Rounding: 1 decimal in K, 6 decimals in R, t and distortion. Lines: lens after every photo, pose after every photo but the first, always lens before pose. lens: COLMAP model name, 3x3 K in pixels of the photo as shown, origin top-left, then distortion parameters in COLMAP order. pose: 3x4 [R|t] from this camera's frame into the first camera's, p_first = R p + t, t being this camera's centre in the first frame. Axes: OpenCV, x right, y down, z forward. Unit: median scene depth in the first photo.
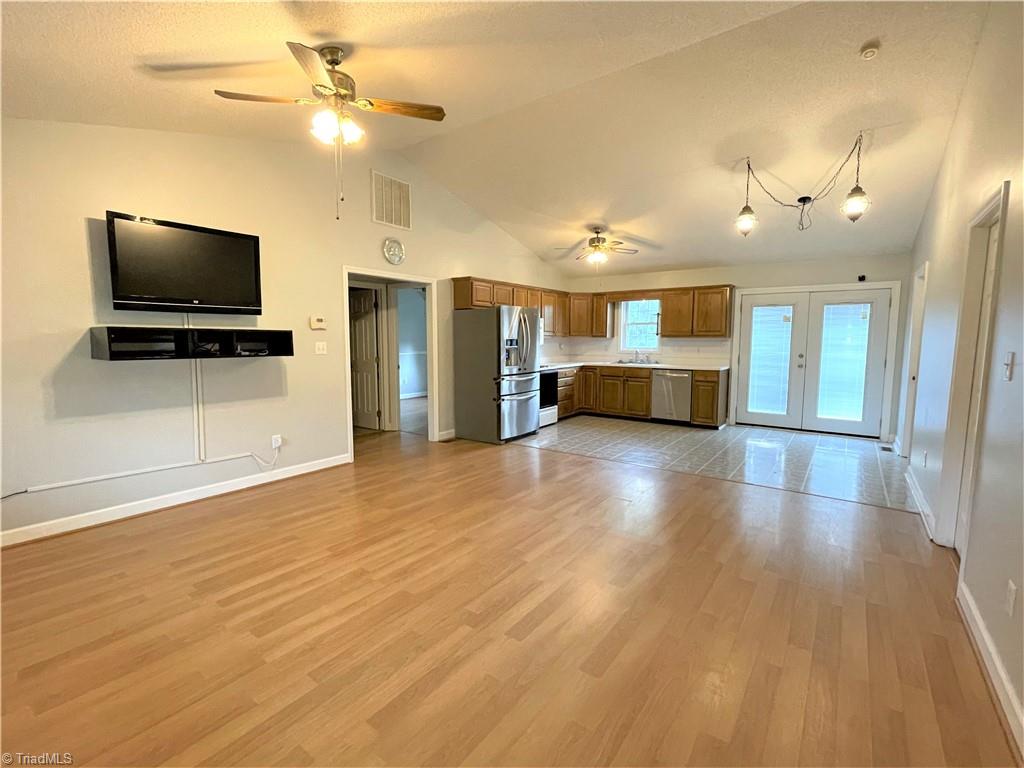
lens RADIAL K [[461.2, 0, 512.0], [0, 461.2, 384.0], [0, 0, 1]] dist [0.001024, 0.000235]
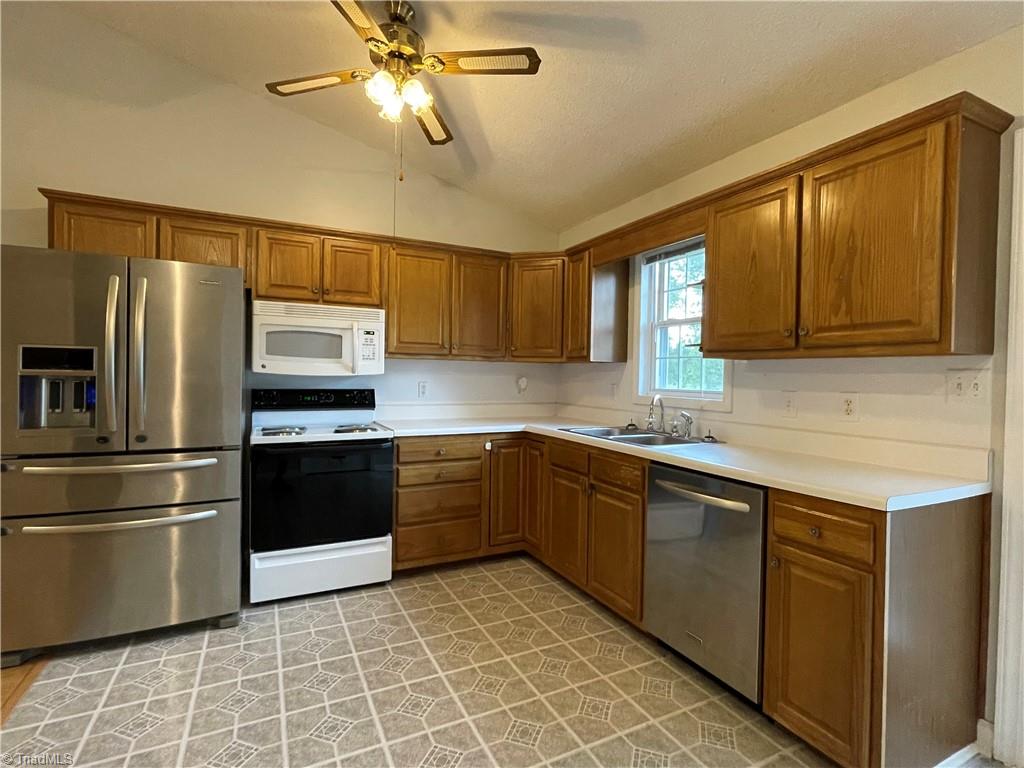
lens RADIAL K [[502.7, 0, 512.0], [0, 502.7, 384.0], [0, 0, 1]] dist [-0.009616, 0.001534]
pose [[0.888517, 0.021852, -0.458323, 0.579418], [-0.060241, 0.995775, -0.069310, -0.085700], [0.454872, 0.089193, 0.886079, 1.045898]]
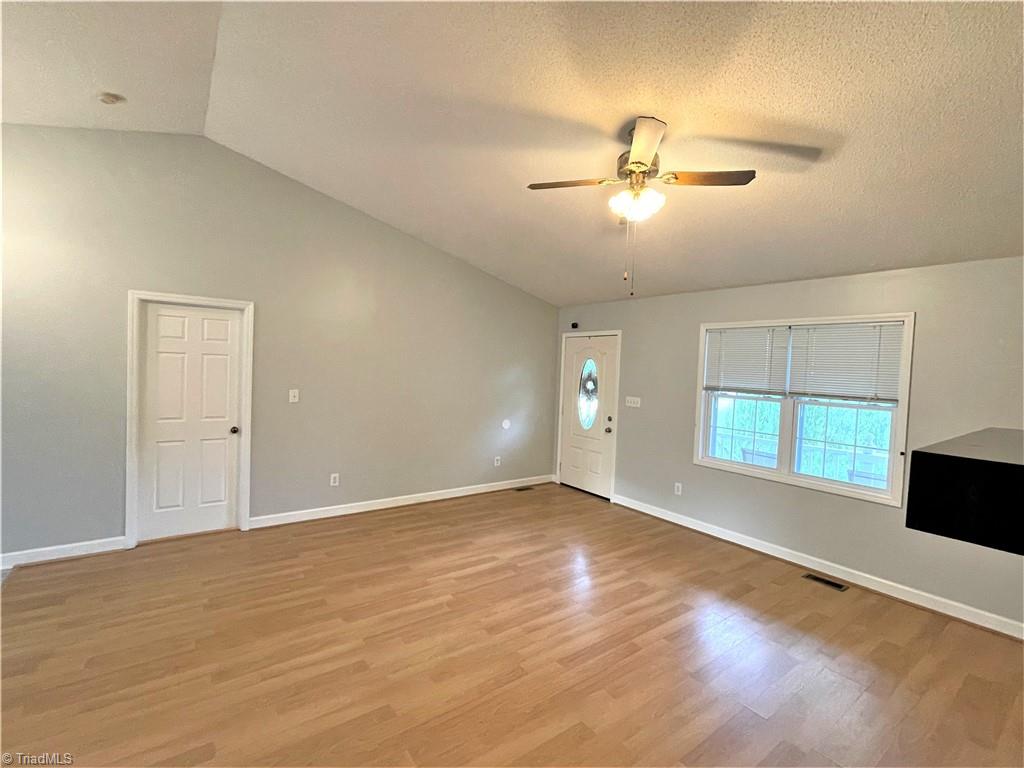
lens RADIAL K [[461.2, 0, 512.0], [0, 461.2, 384.0], [0, 0, 1]] dist [0.001024, 0.000235]
pose [[-0.953632, -0.050052, 0.296783, -0.257129], [-0.009639, 0.990648, 0.136098, -0.177481], [-0.300819, 0.126927, -0.945197, 1.191592]]
